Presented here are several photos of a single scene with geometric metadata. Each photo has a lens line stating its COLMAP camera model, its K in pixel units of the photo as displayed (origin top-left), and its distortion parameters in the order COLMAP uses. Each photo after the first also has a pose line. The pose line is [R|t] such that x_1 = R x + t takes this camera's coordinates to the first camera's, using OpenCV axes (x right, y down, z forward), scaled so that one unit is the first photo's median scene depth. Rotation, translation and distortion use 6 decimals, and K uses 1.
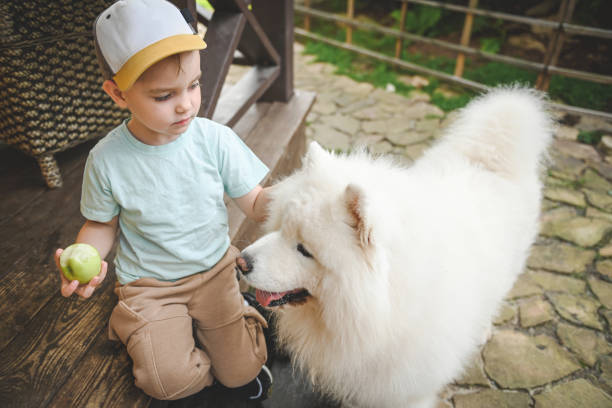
lens RADIAL K [[510.5, 0, 304.0], [0, 510.5, 211.9], [0, 0, 1]] dist [-0.012008, -0.004350]
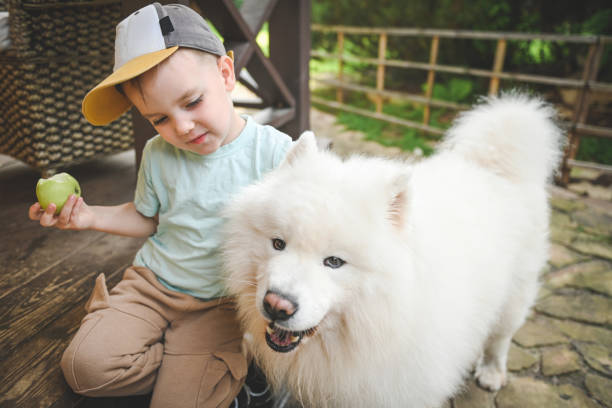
lens RADIAL K [[510.5, 0, 304.0], [0, 510.5, 211.9], [0, 0, 1]] dist [-0.012008, -0.004350]
pose [[0.995666, 0.025115, -0.089543, 0.096430], [-0.040422, 0.984009, -0.173470, 0.131384], [0.083754, 0.176338, 0.980760, 0.055737]]
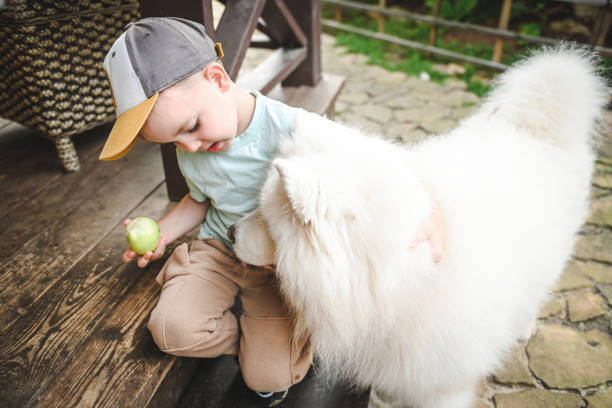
lens RADIAL K [[509.8, 0, 303.9], [0, 509.8, 207.7], [0, 0, 1]] dist [-0.013927, -0.000683]
pose [[0.997624, -0.003784, -0.068786, 0.017830], [0.003019, 0.999932, -0.011224, 0.035325], [0.068824, 0.010990, 0.997568, 0.068270]]
